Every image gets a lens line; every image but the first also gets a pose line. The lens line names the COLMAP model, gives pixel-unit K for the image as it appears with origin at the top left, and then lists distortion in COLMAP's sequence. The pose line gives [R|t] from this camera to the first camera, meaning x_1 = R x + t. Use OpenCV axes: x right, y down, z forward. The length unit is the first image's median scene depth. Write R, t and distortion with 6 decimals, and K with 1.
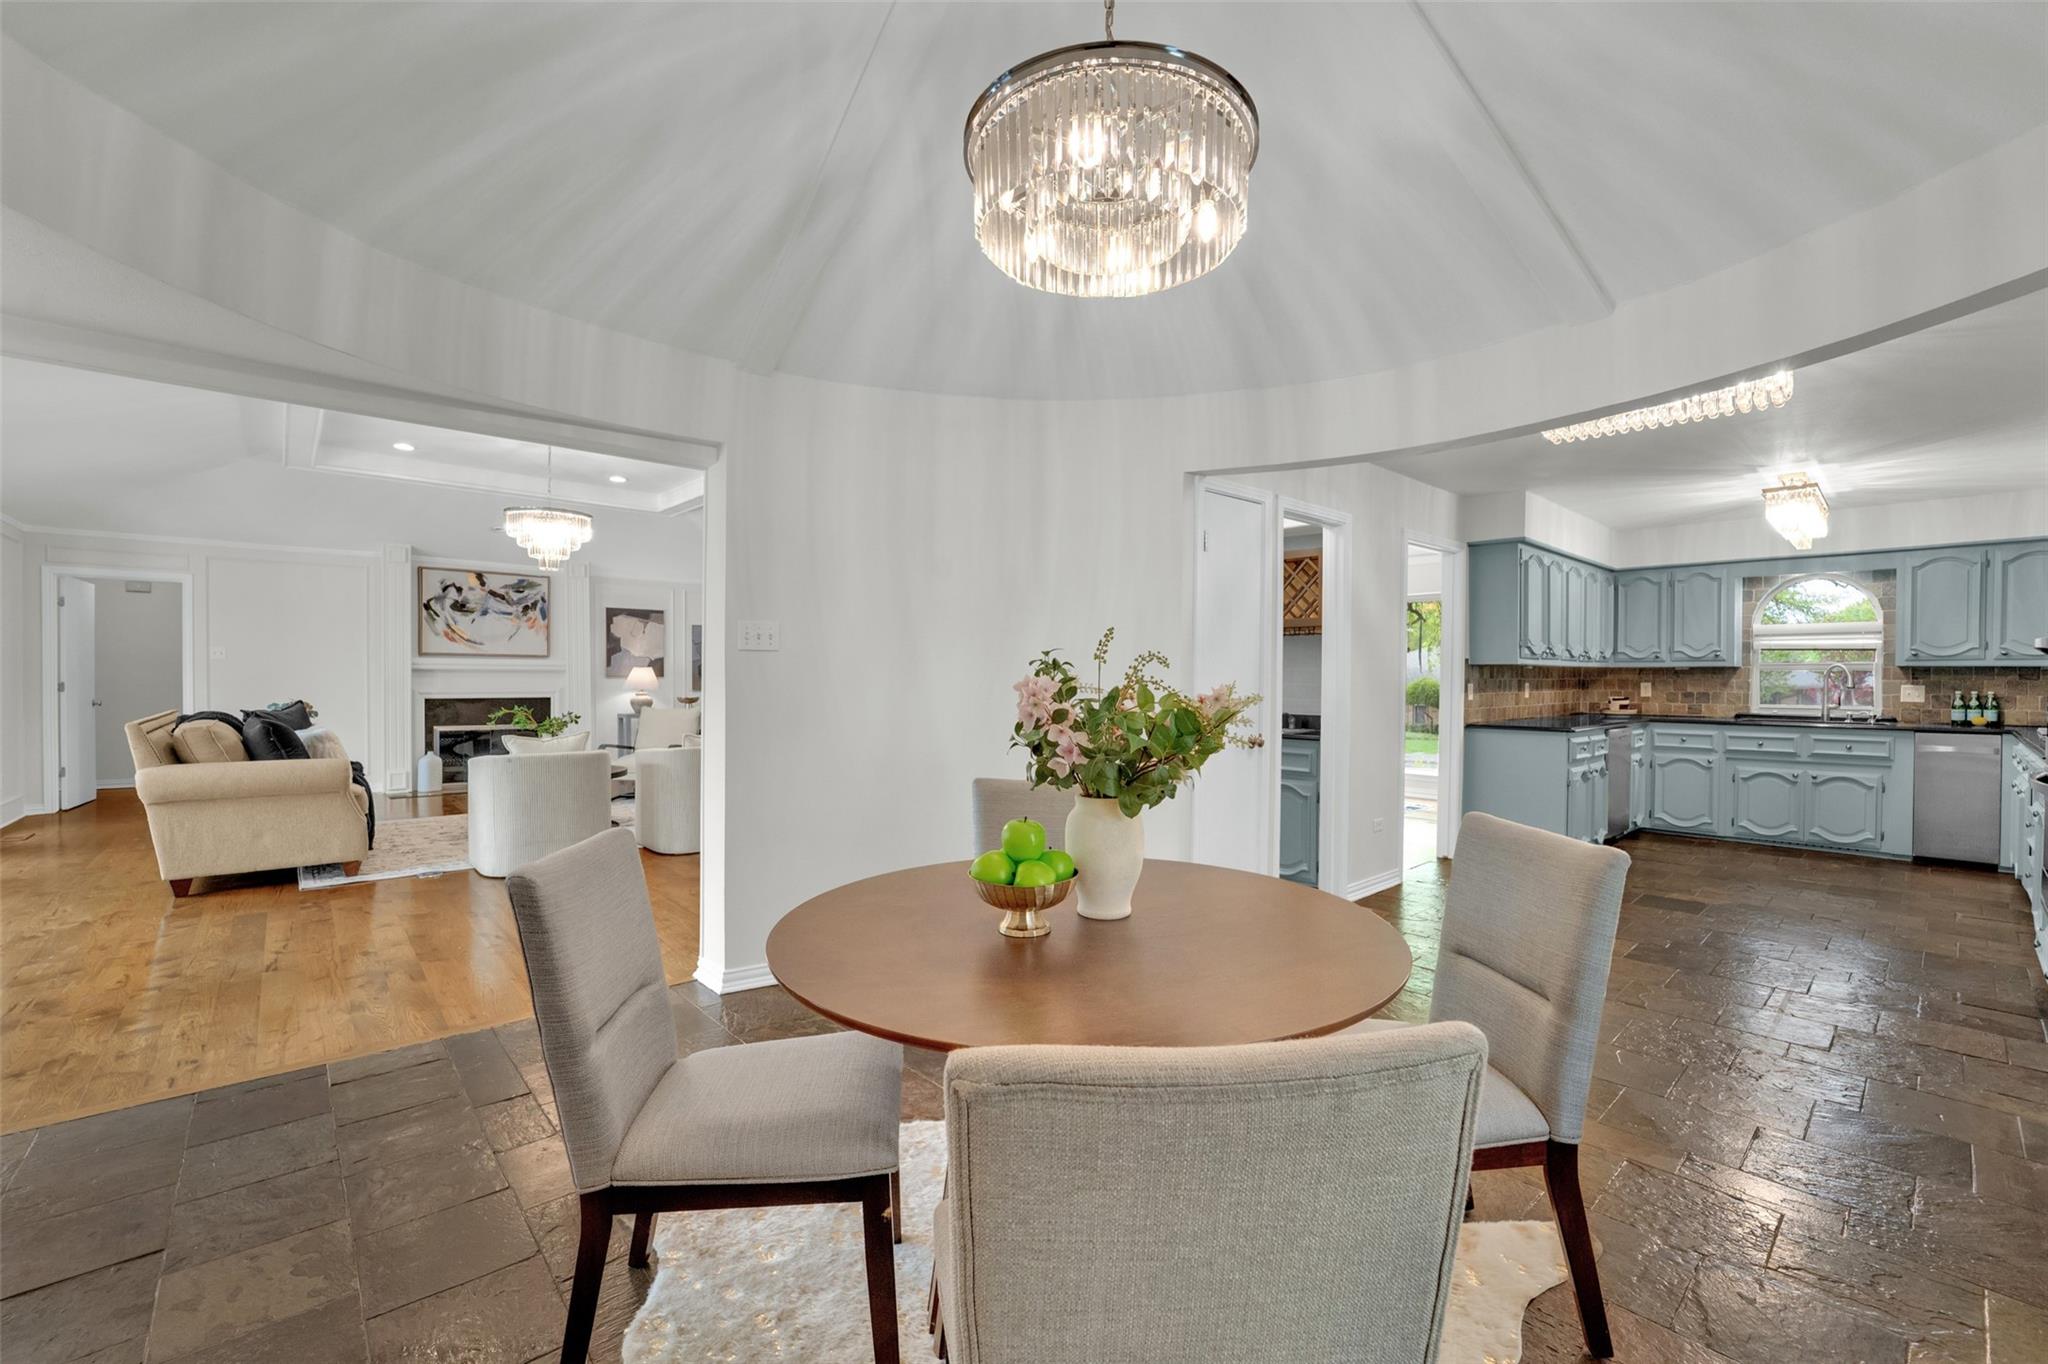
lens RADIAL K [[843.0, 0, 1023.1], [0, 843.0, 685.4], [0, 0, 1]] dist [-0.000479, -0.000030]
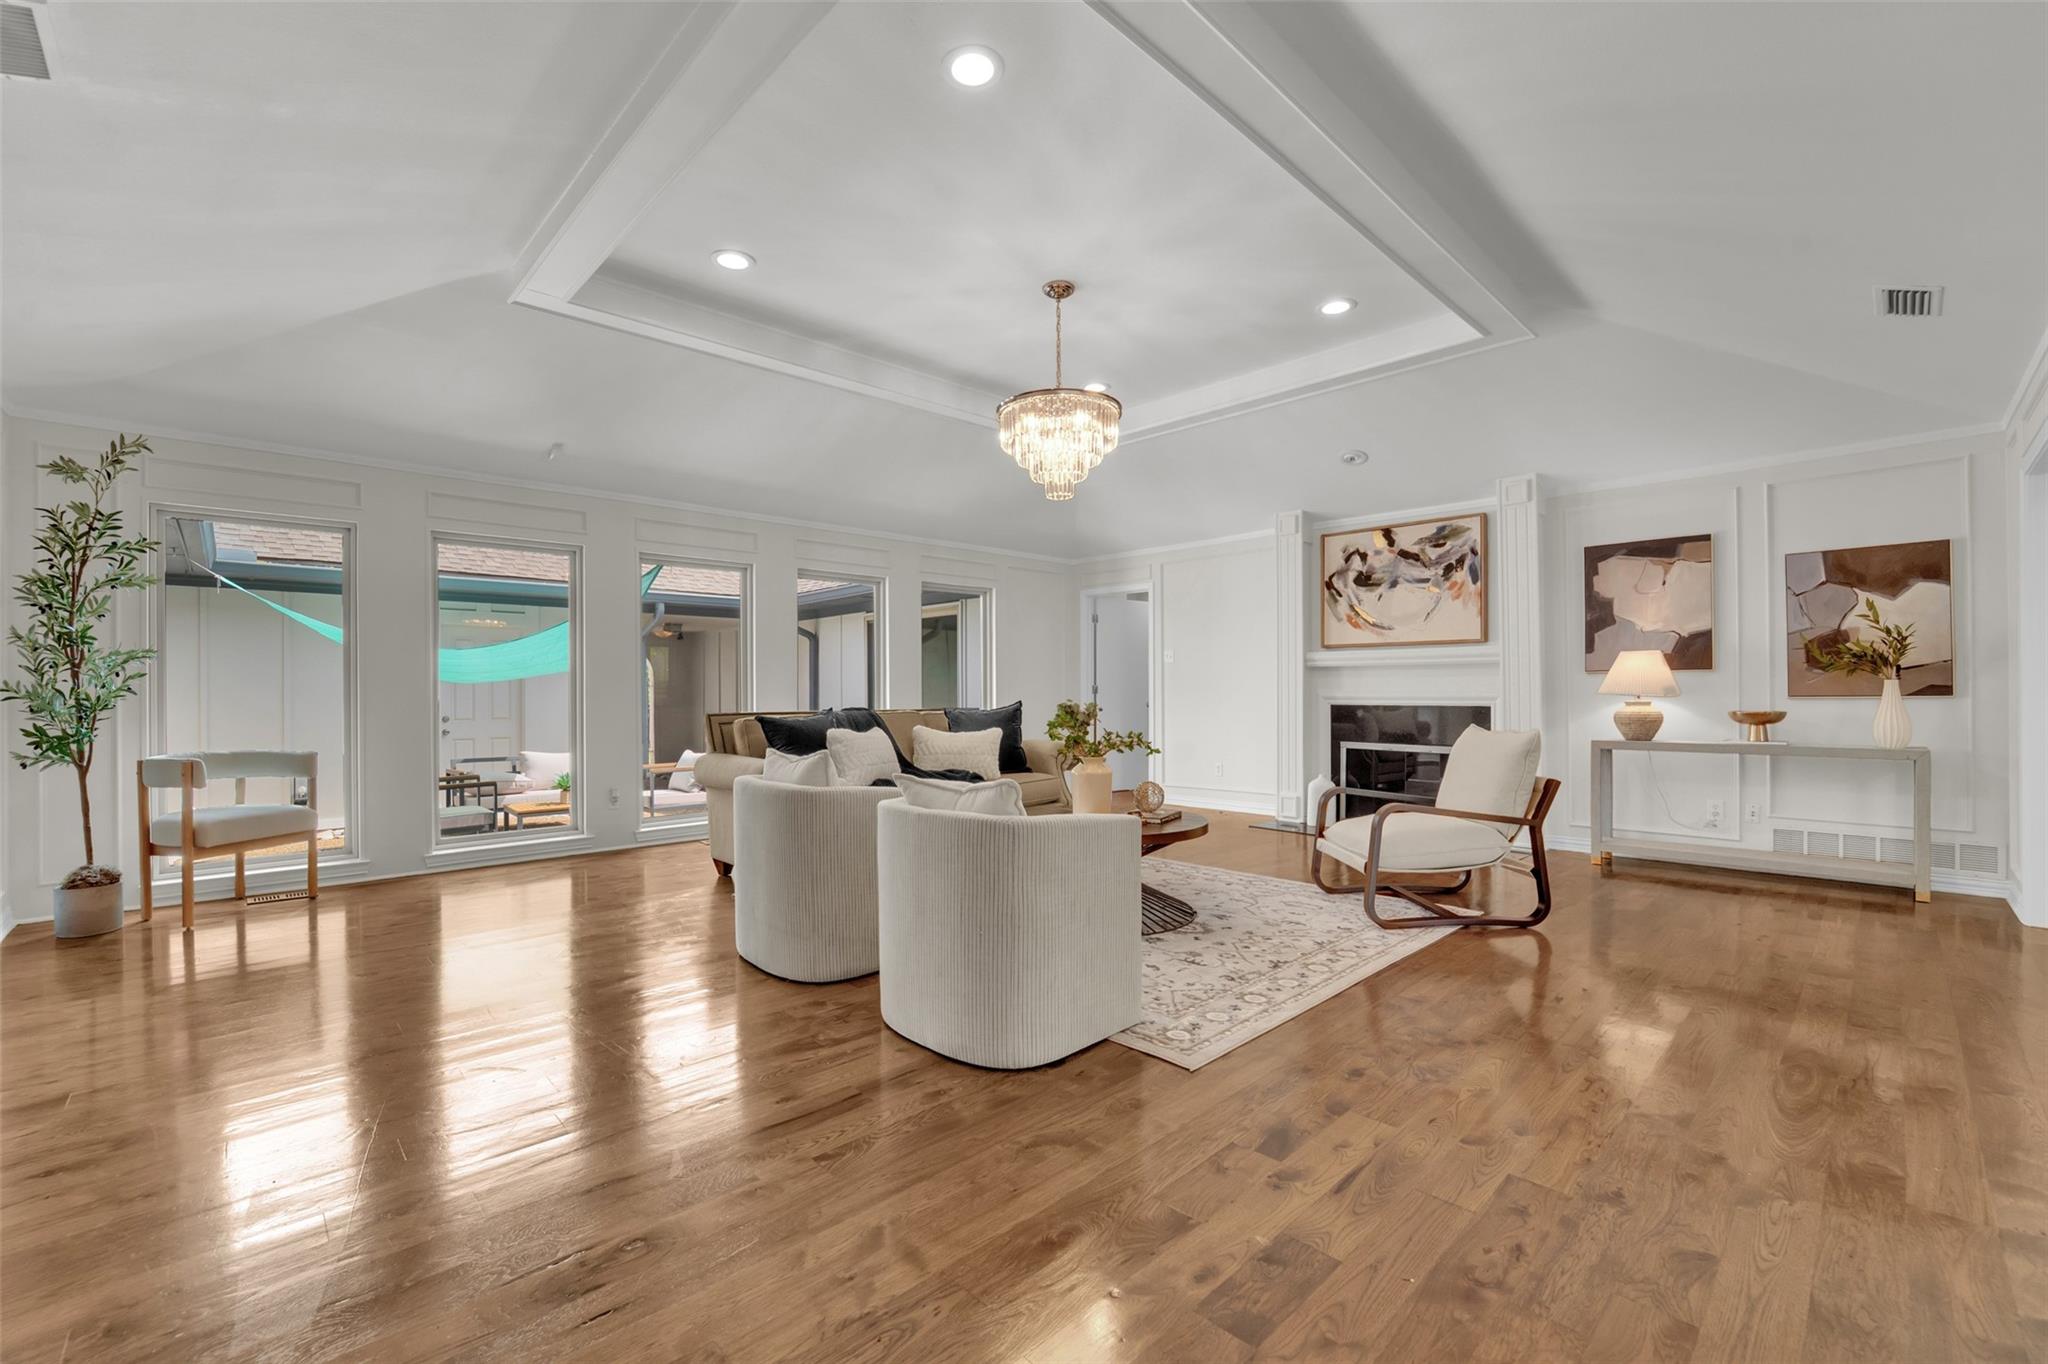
lens RADIAL K [[843.0, 0, 1023.1], [0, 843.0, 686.4], [0, 0, 1]] dist [-0.000479, -0.000030]
pose [[0.060909, -0.006467, -0.998122, 0.041481], [-0.003293, 0.999972, -0.006680, 0.004853], [0.998138, 0.003693, 0.060886, 0.648498]]
